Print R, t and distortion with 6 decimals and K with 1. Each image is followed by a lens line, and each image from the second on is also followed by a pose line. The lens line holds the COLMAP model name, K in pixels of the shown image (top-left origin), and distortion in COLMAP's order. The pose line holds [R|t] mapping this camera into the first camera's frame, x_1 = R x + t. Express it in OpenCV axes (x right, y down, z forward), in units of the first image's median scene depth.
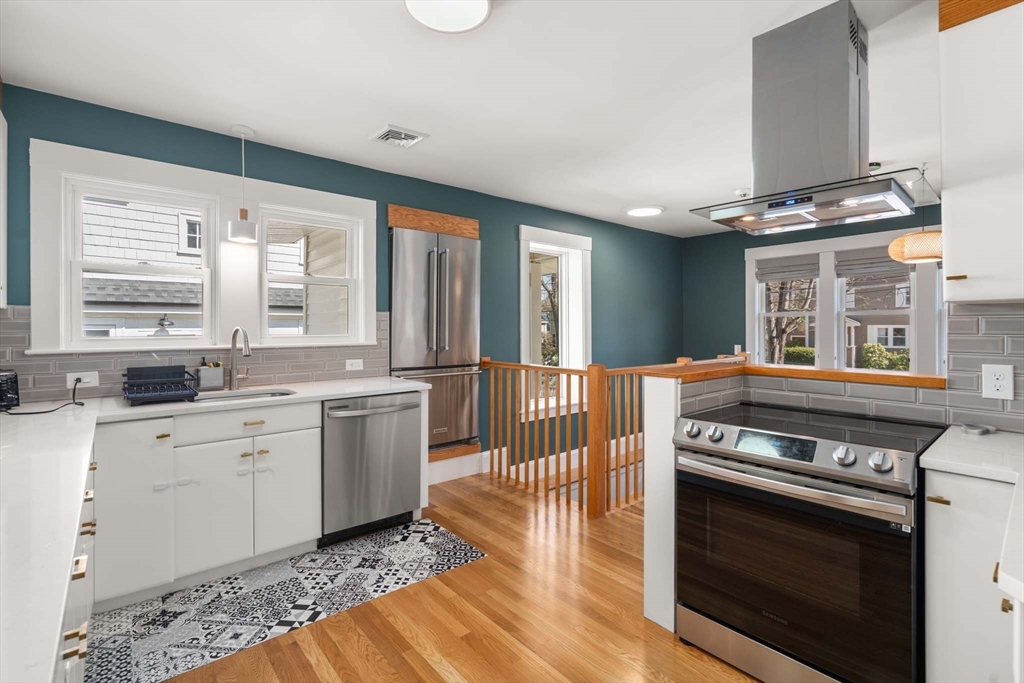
lens RADIAL K [[470.9, 0, 513.7], [0, 470.9, 332.4], [0, 0, 1]] dist [-0.012345, 0.002373]
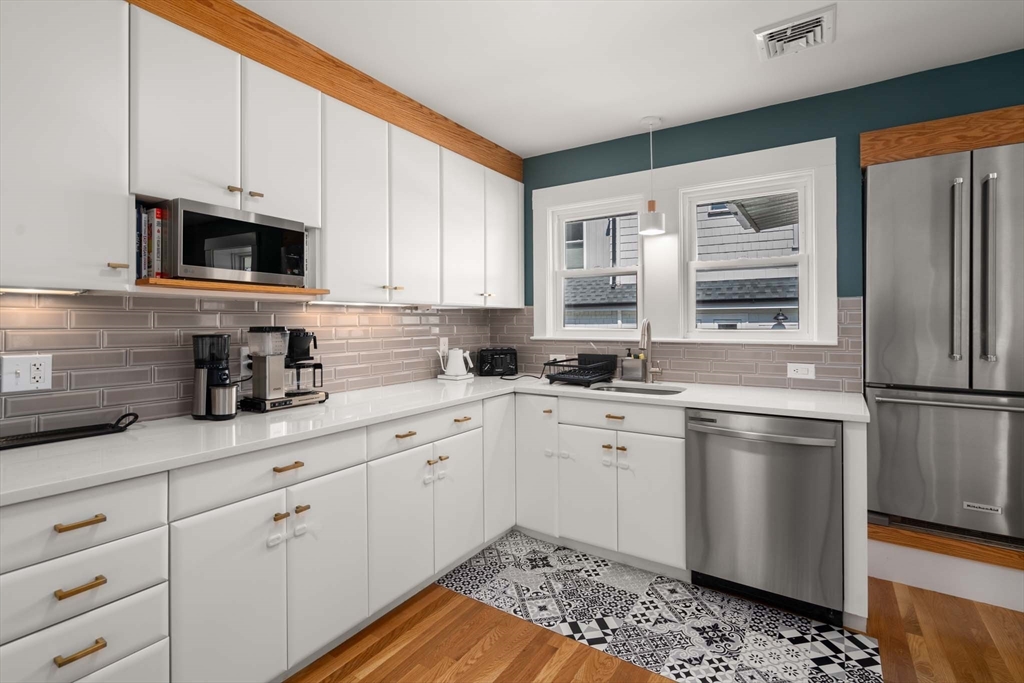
lens RADIAL K [[470.9, 0, 510.6], [0, 470.9, 321.2], [0, 0, 1]] dist [-0.012345, 0.002373]
pose [[0.271985, -0.004011, -0.962293, 0.311174], [-0.008129, 0.999946, -0.006466, -0.000794], [0.962267, 0.009581, 0.271938, 0.462667]]
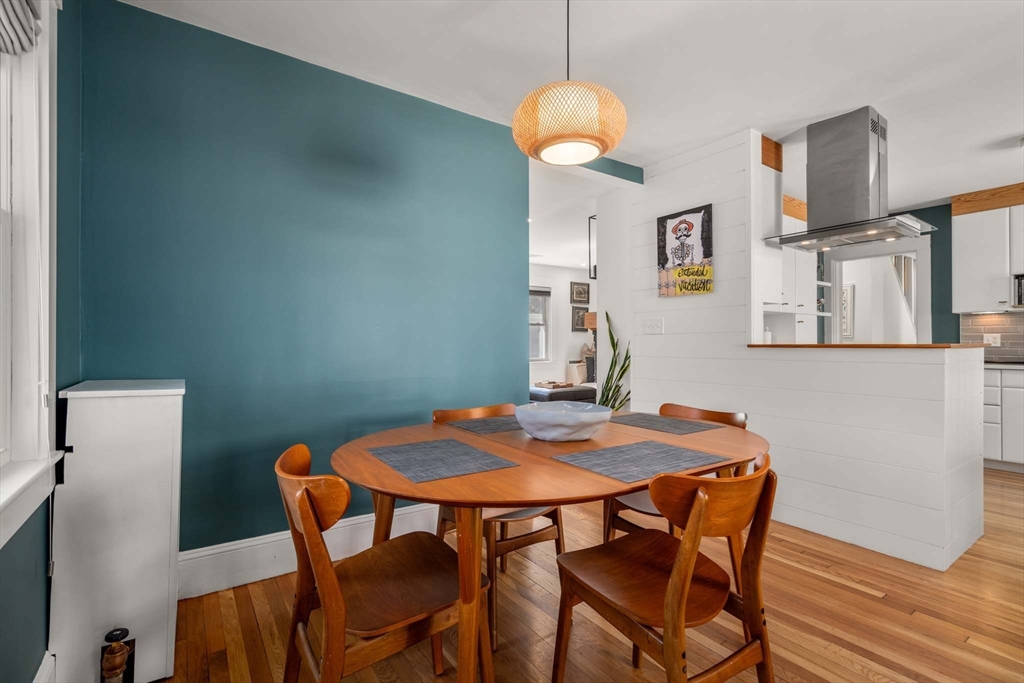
lens RADIAL K [[470.9, 0, 510.5], [0, 470.9, 343.4], [0, 0, 1]] dist [-0.012345, 0.002373]
pose [[-0.992033, 0.004280, 0.125902, 1.096573], [0.004646, 0.999986, 0.002616, 0.062445], [-0.125889, 0.003180, -0.992039, 1.916624]]
